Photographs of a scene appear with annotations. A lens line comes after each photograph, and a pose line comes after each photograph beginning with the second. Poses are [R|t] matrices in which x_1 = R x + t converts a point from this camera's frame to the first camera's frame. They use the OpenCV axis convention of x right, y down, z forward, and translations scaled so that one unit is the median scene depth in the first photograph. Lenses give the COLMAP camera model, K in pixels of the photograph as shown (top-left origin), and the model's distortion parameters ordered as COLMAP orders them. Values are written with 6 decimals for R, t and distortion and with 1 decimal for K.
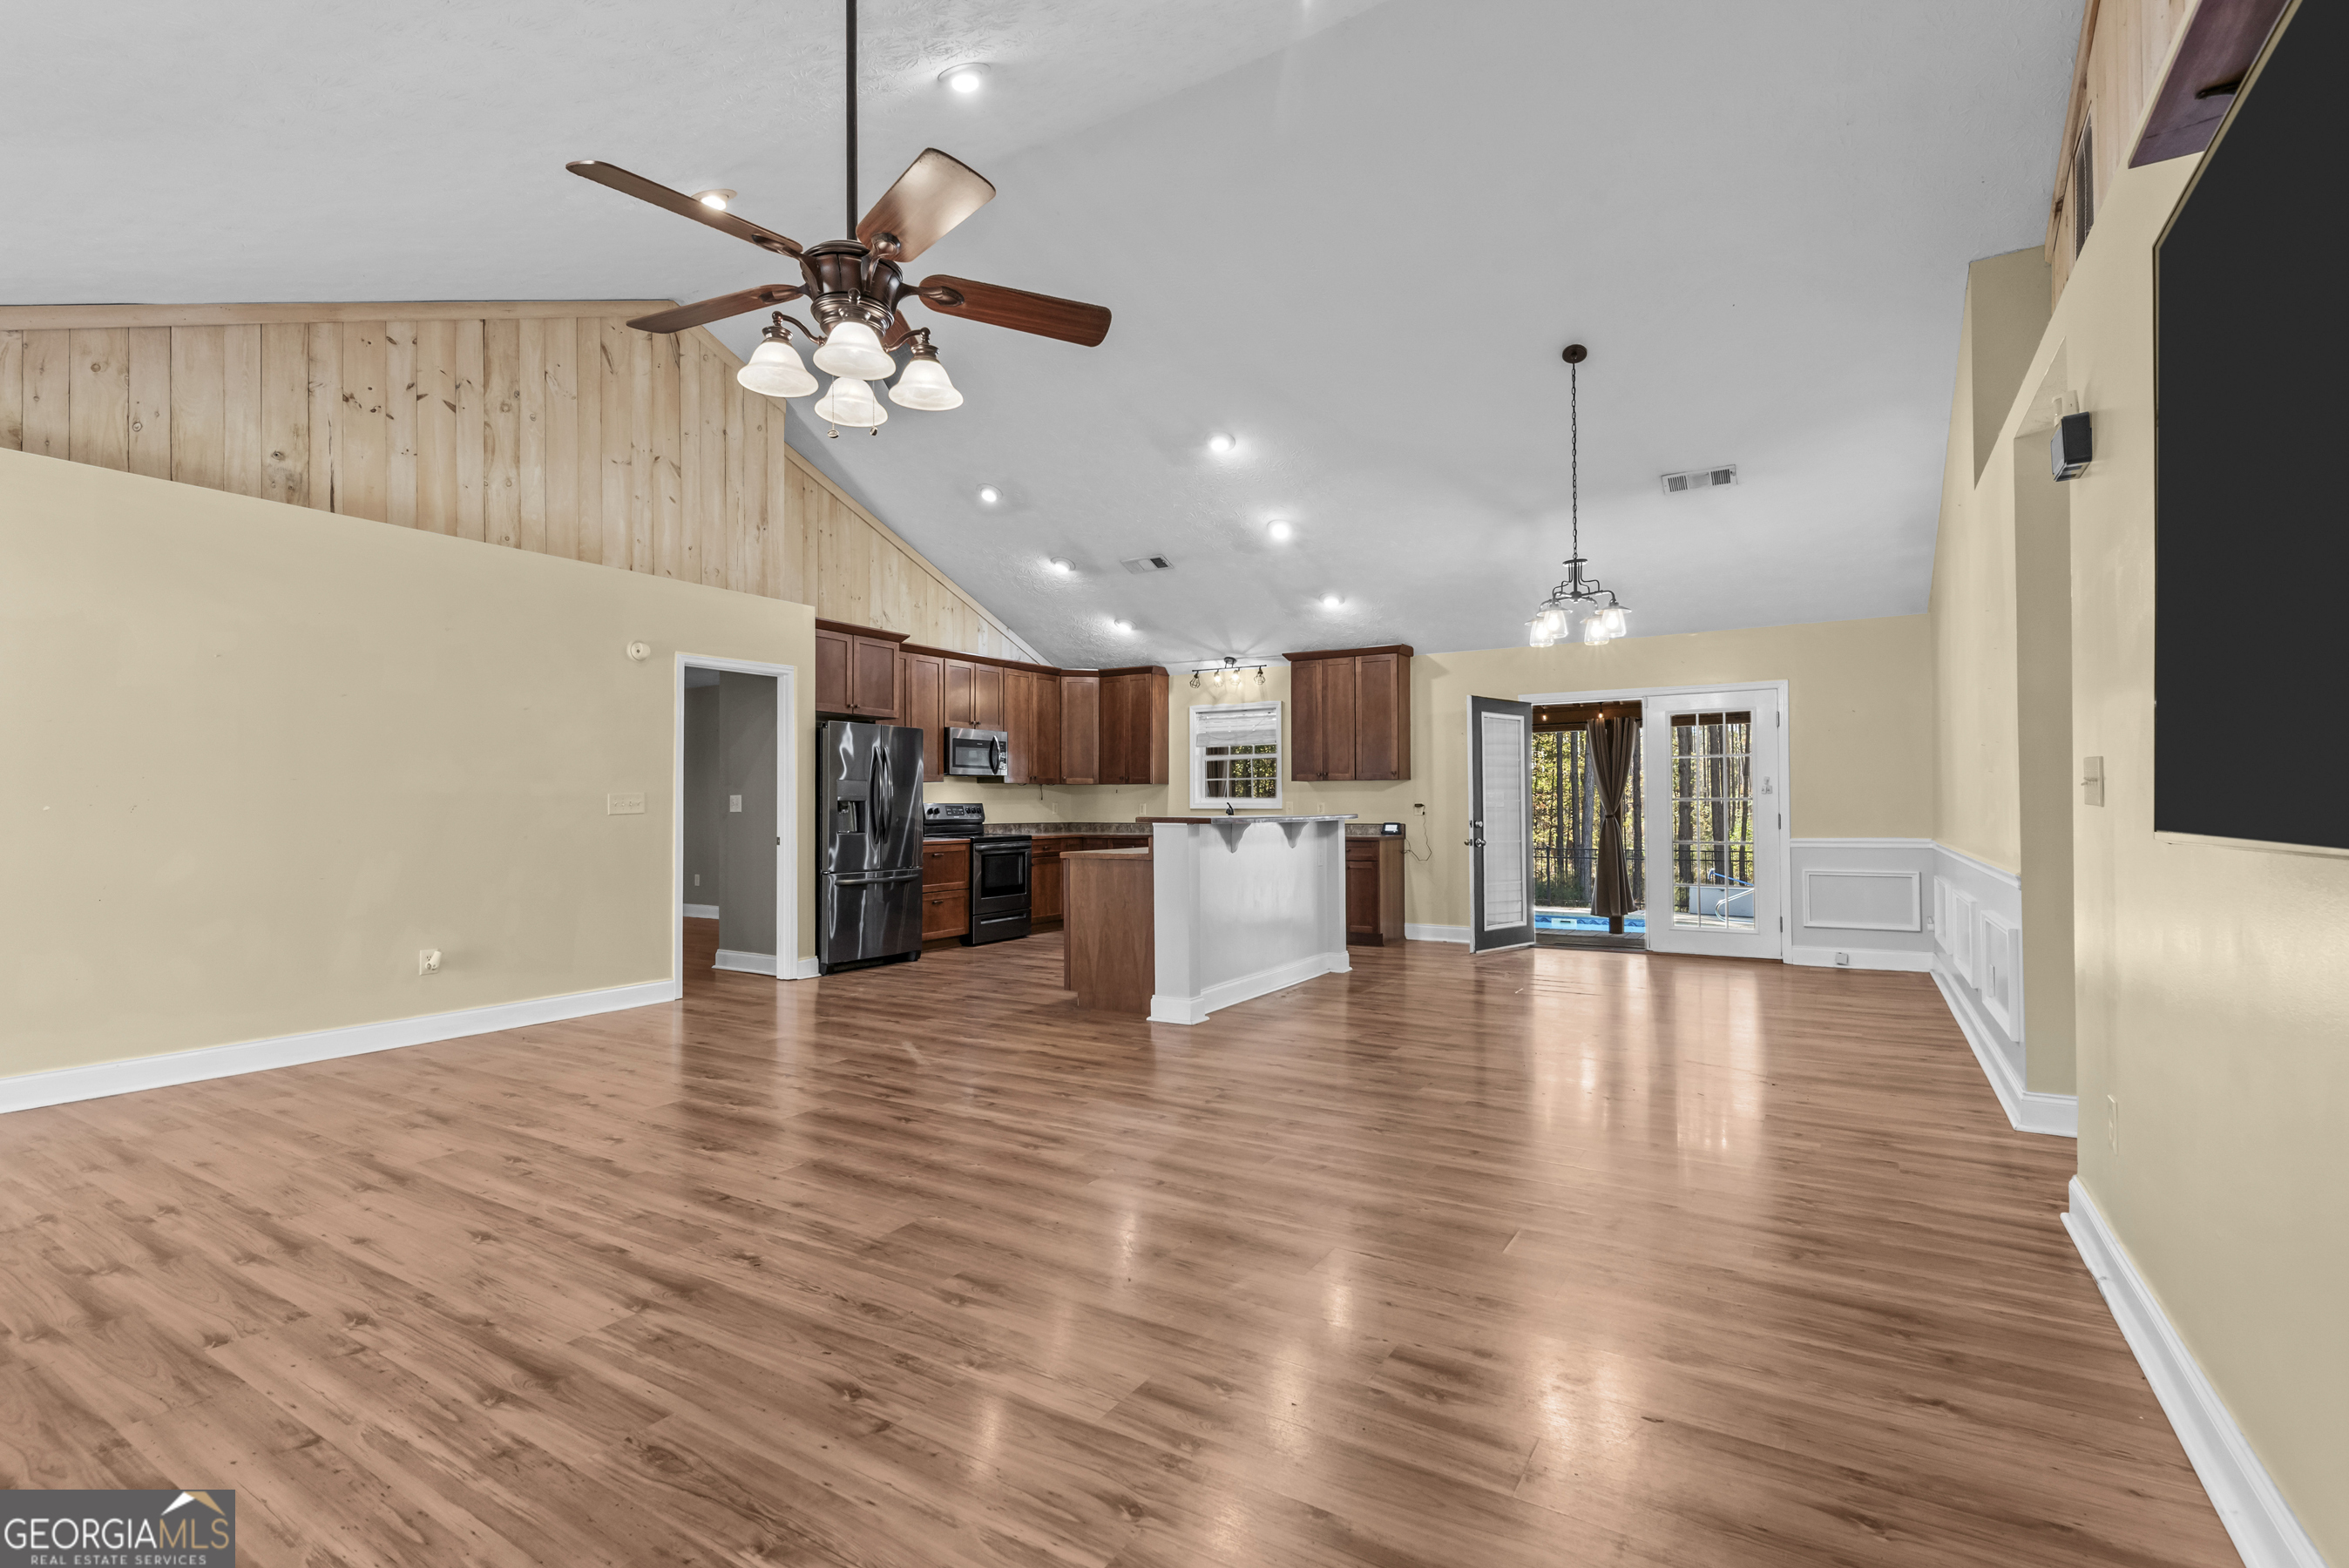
lens RADIAL K [[1063.3, 0, 1174.5], [0, 1063.3, 784.0], [0, 0, 1]] dist [0.001052, 0.000014]
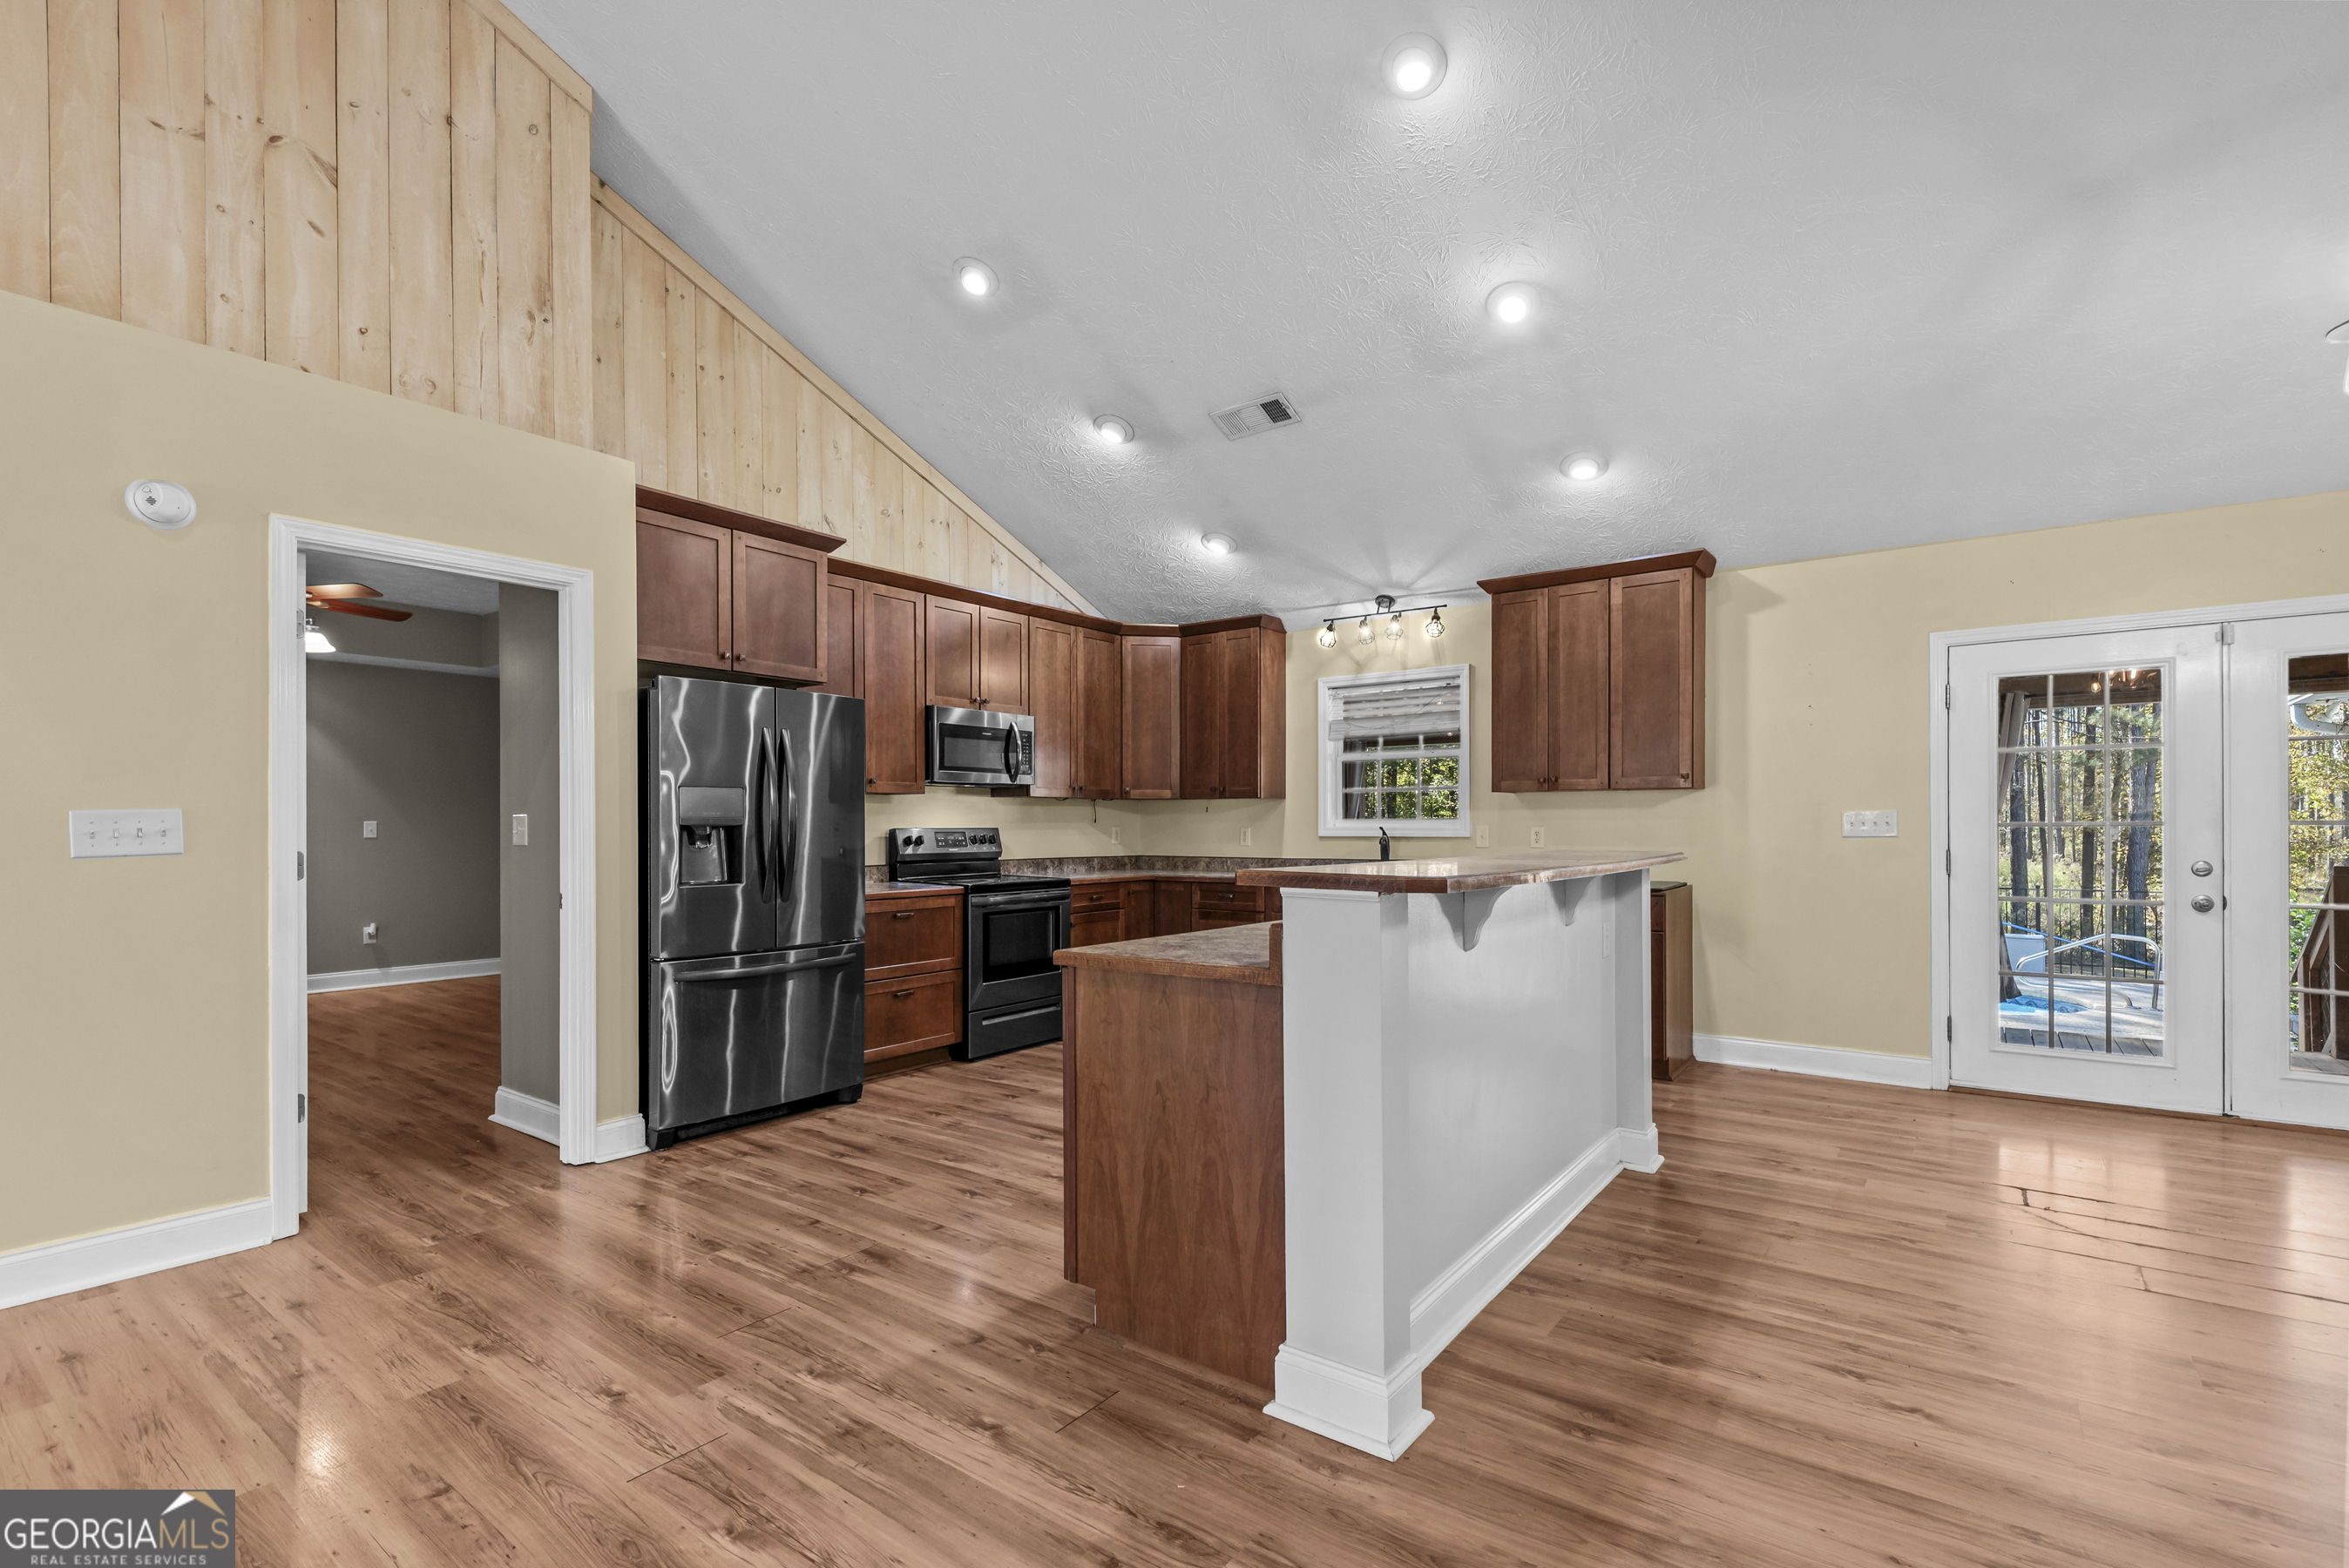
lens RADIAL K [[1054.4, 0, 1192.2], [0, 1054.4, 829.9], [0, 0, 1]] dist [0.012720, -0.000521]
pose [[0.997012, 0.000842, -0.077247, -0.014771], [0.000967, 0.999726, 0.023383, 0.004915], [0.077245, -0.023388, 0.996738, 0.410218]]
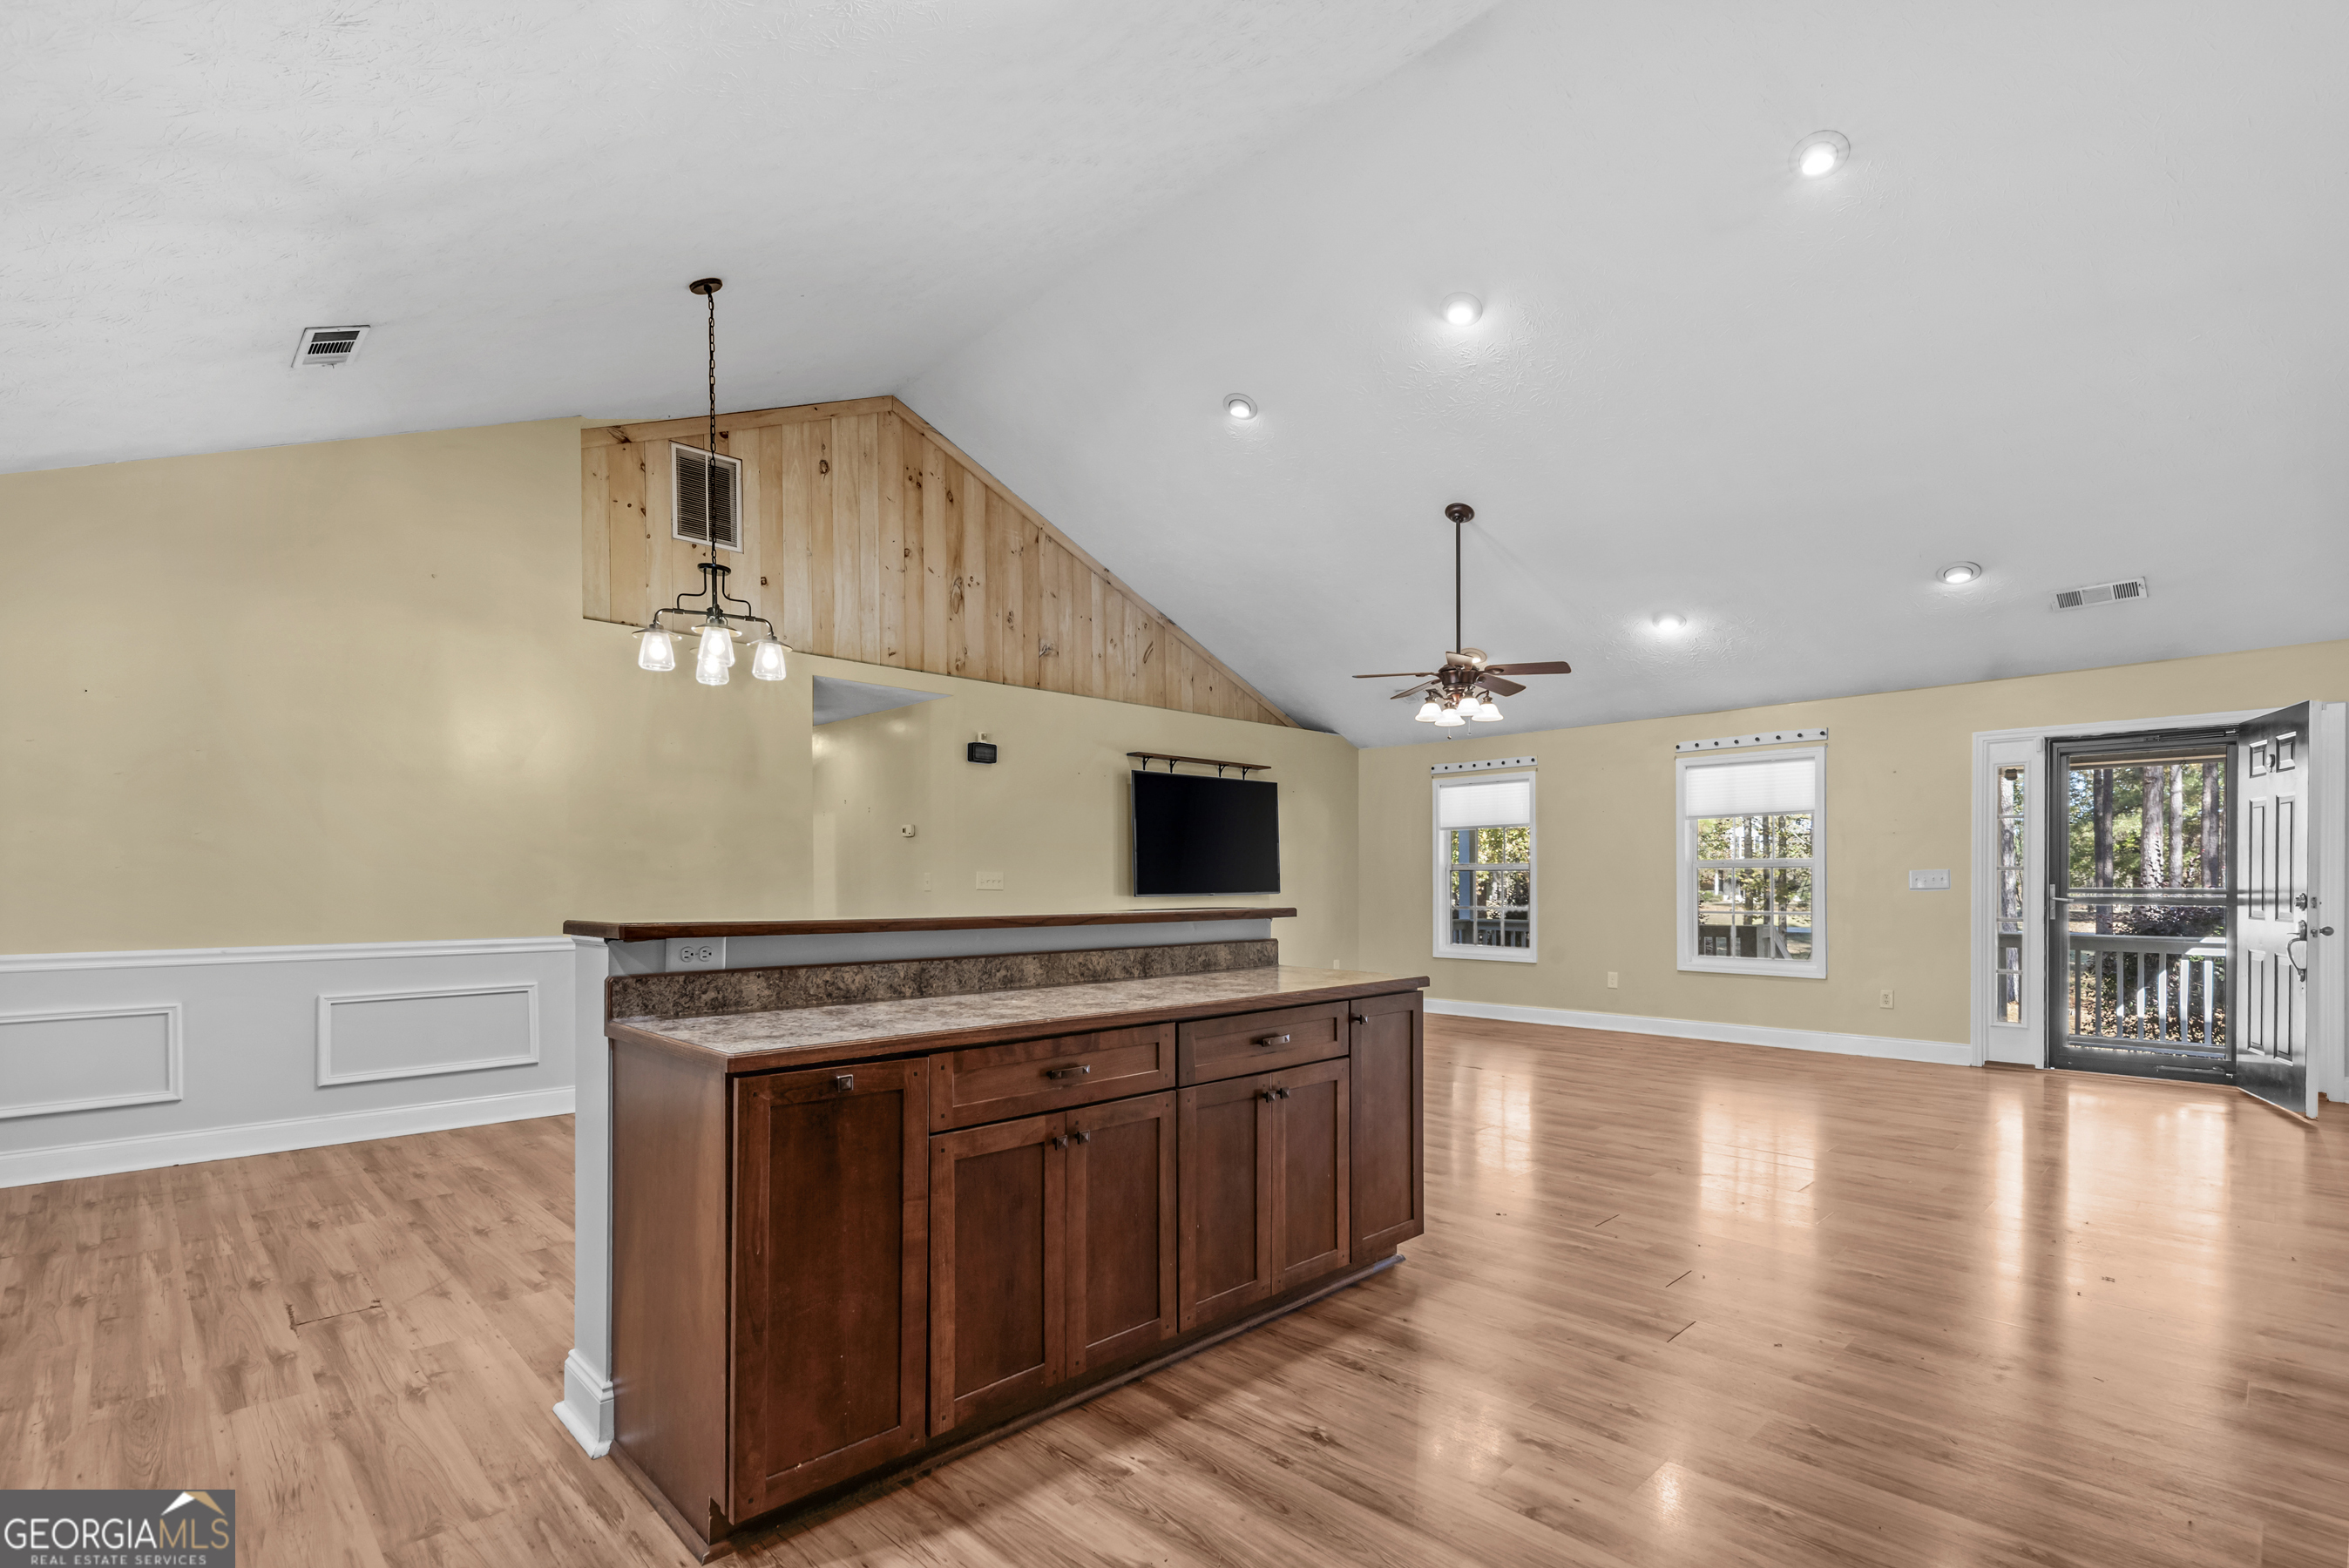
lens RADIAL K [[1080.3, 0, 1191.5], [0, 1080.3, 889.2], [0, 0, 1]] dist [0.021176, -0.008245]
pose [[-0.974668, 0.004724, 0.223607, -0.077220], [0.000326, 0.999806, -0.019702, 0.021166], [-0.223657, -0.019130, -0.974480, 1.077658]]
